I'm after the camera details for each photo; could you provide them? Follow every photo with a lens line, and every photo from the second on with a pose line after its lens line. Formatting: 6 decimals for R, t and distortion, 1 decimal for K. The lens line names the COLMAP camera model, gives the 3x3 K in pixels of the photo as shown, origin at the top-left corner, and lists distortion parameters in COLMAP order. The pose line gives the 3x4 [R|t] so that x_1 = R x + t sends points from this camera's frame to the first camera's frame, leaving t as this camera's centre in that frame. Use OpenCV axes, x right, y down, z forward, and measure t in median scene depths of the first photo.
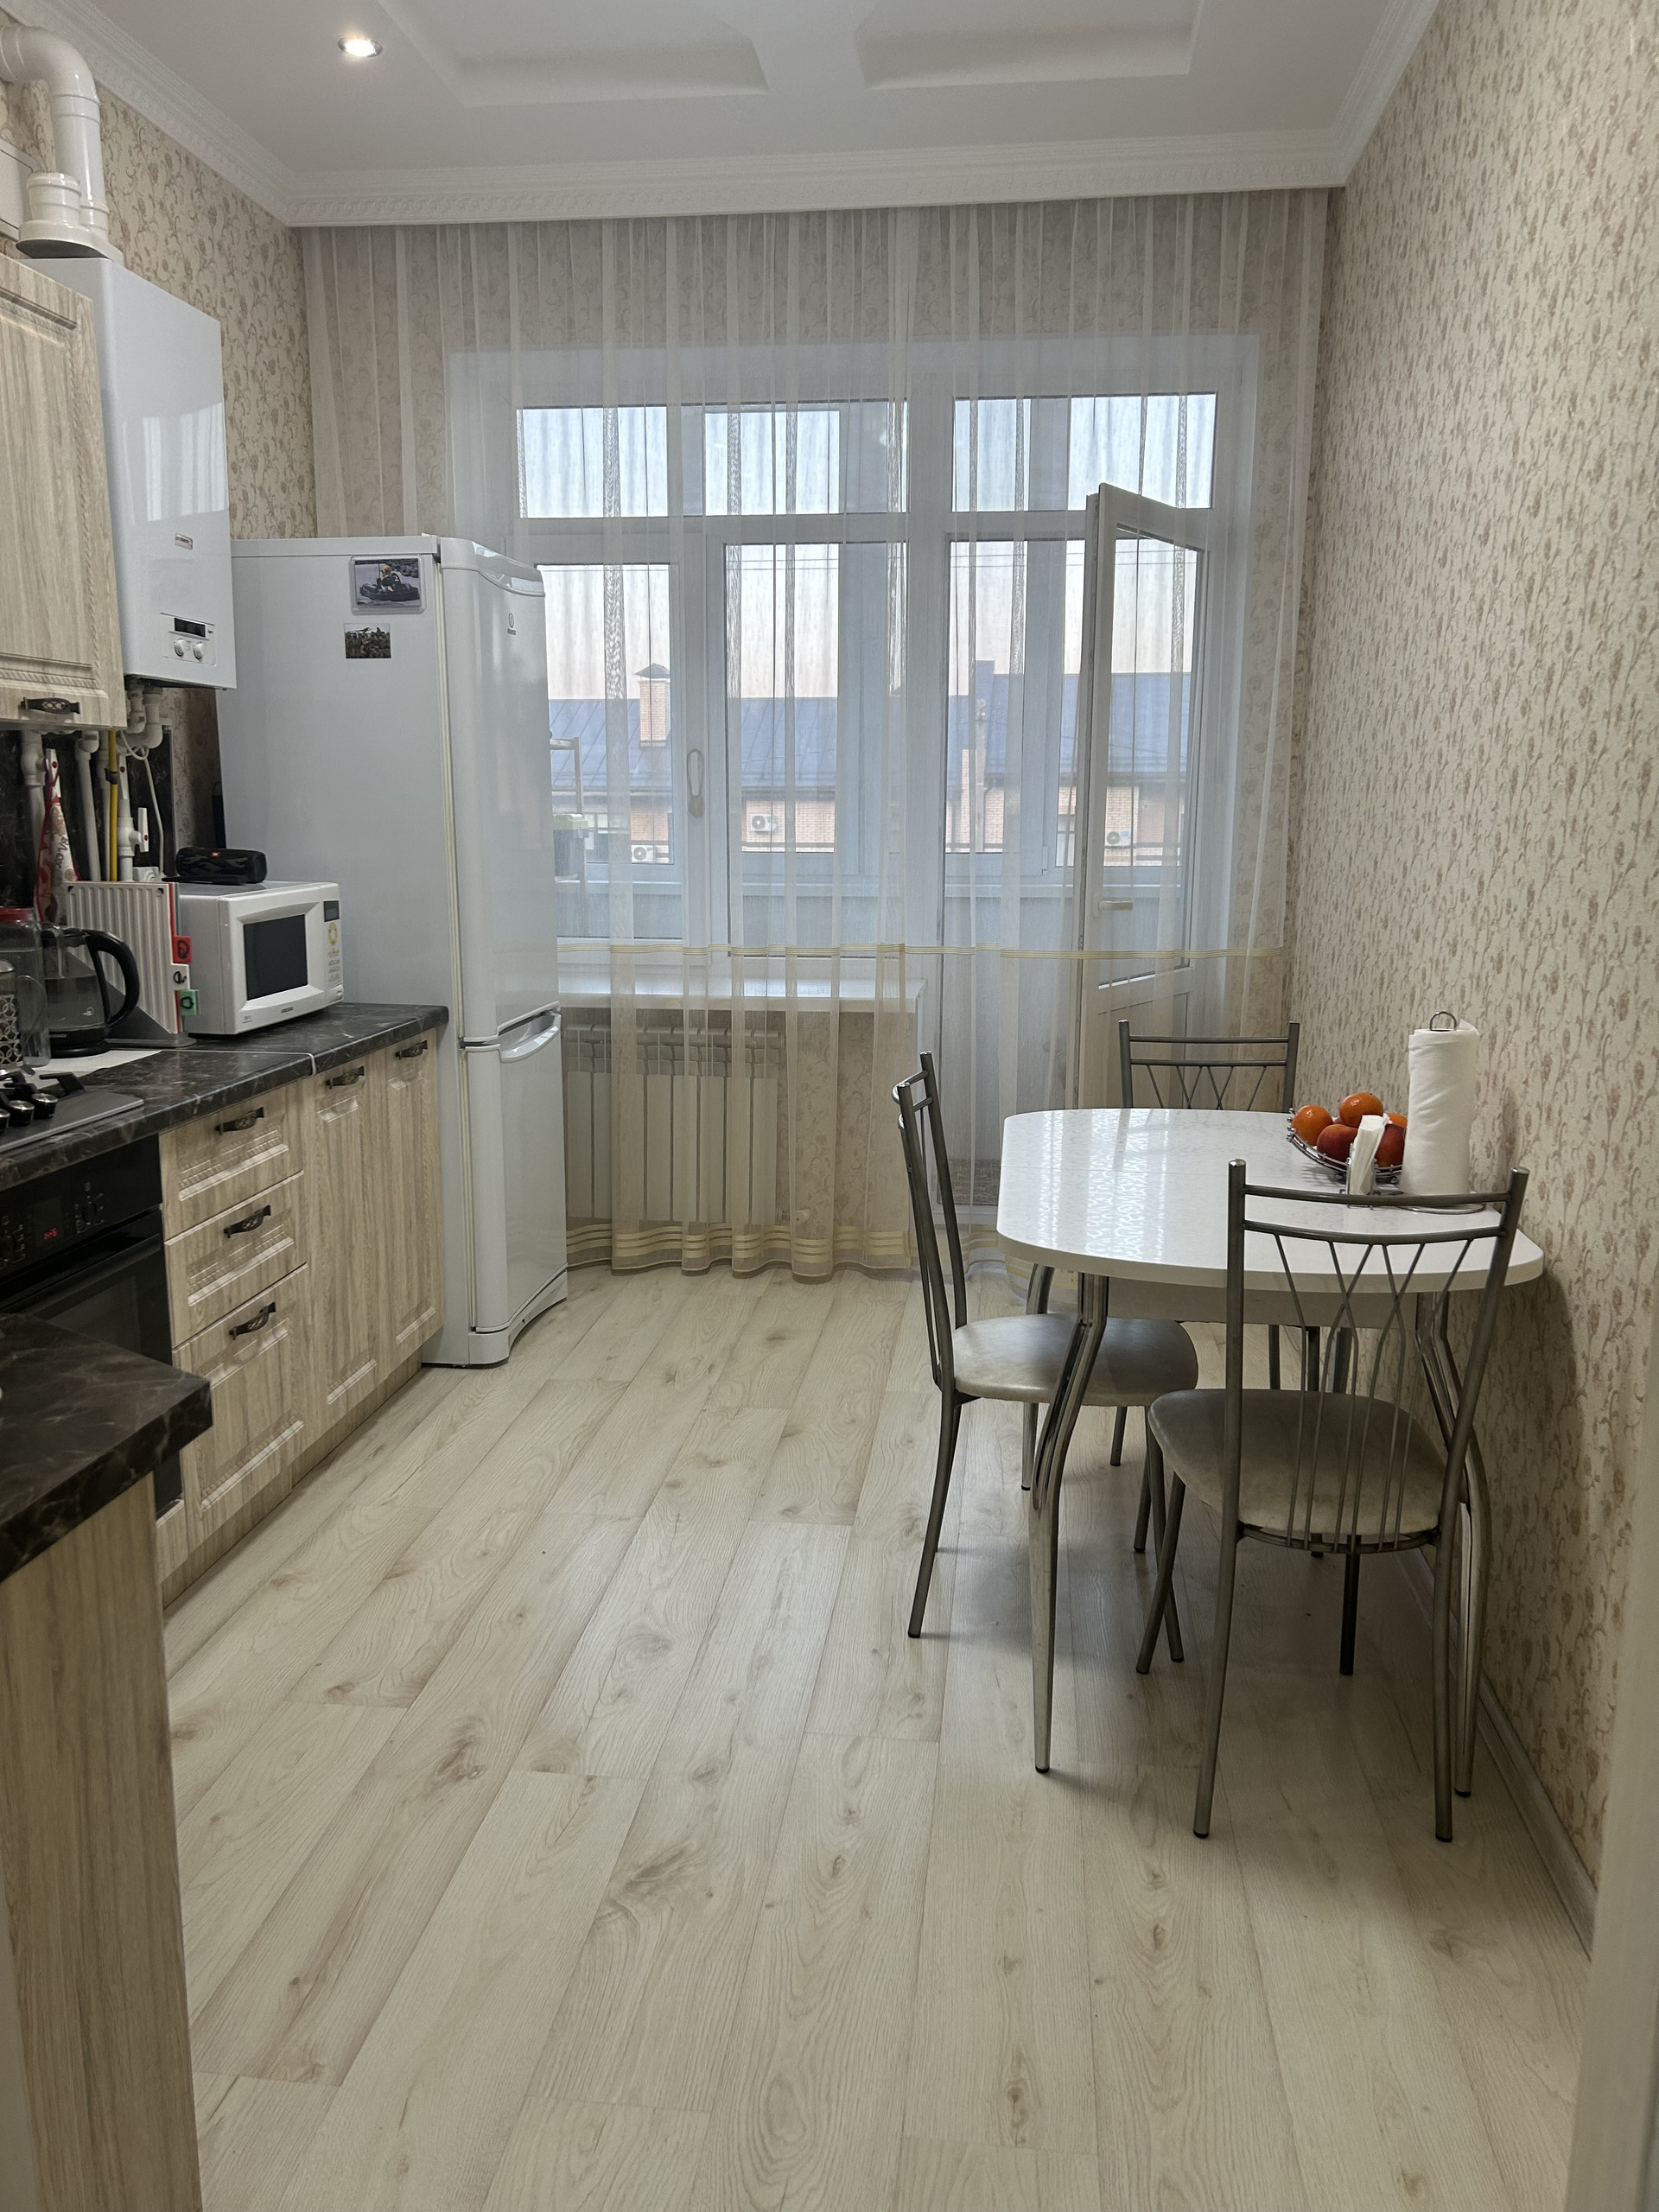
lens RADIAL K [[1668.4, 0, 817.7], [0, 1668.4, 1105.2], [0, 0, 1]] dist [0.007704, 0.001780]
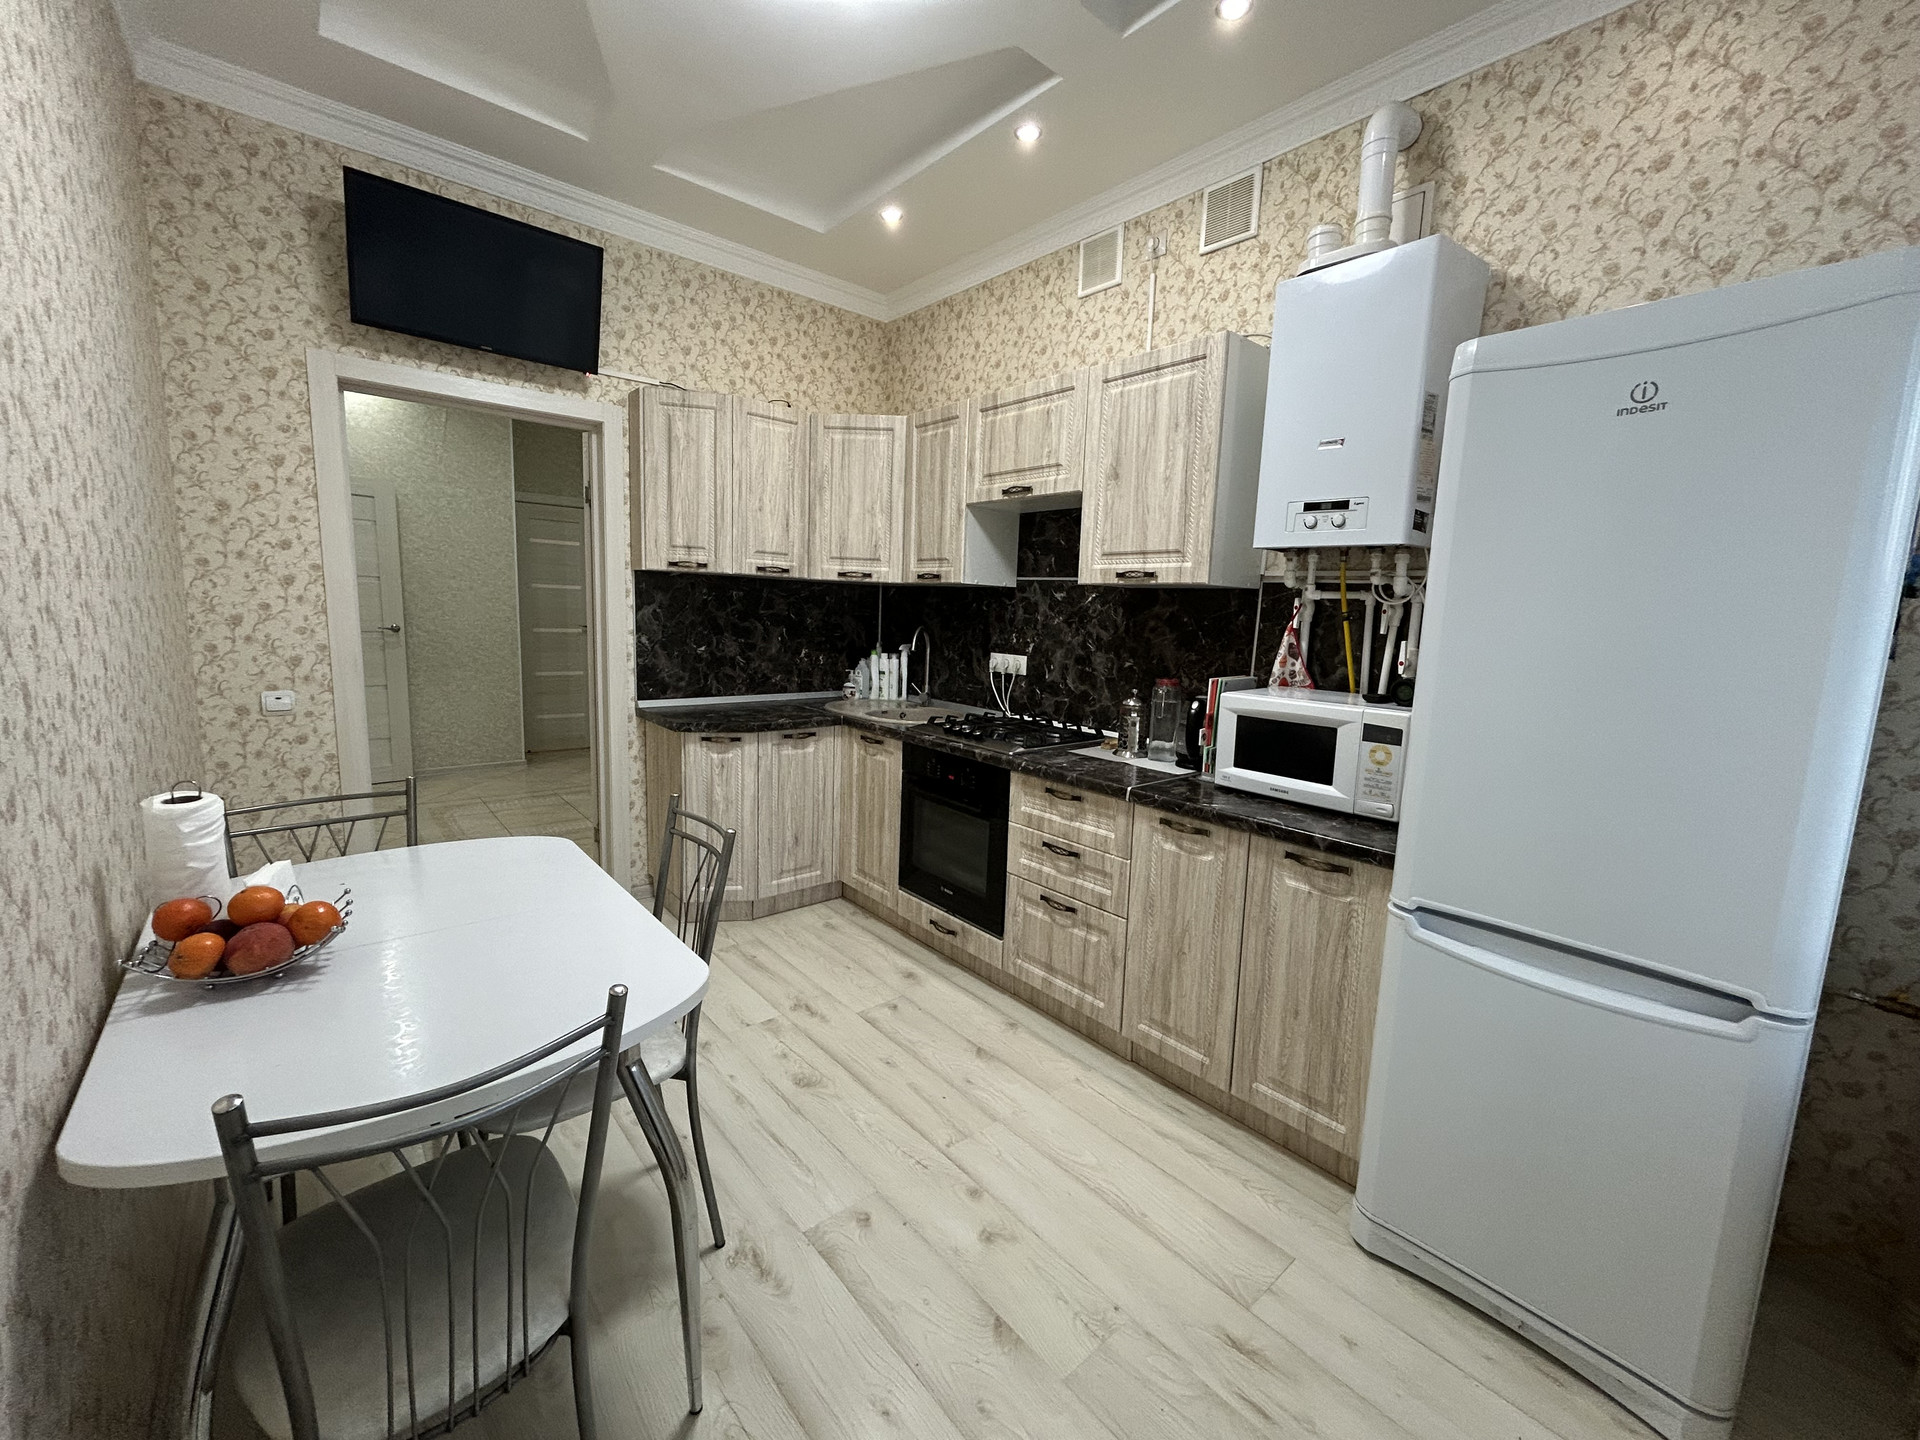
lens RADIAL K [[773.7, 0, 964.4], [0, 773.7, 715.2], [0, 0, 1]] dist [0.001891, 0.000176]
pose [[-0.668186, 0.077360, -0.739962, 0.308979], [-0.172903, 0.951202, 0.255576, -0.242446], [0.723624, 0.298714, -0.622204, 1.274592]]
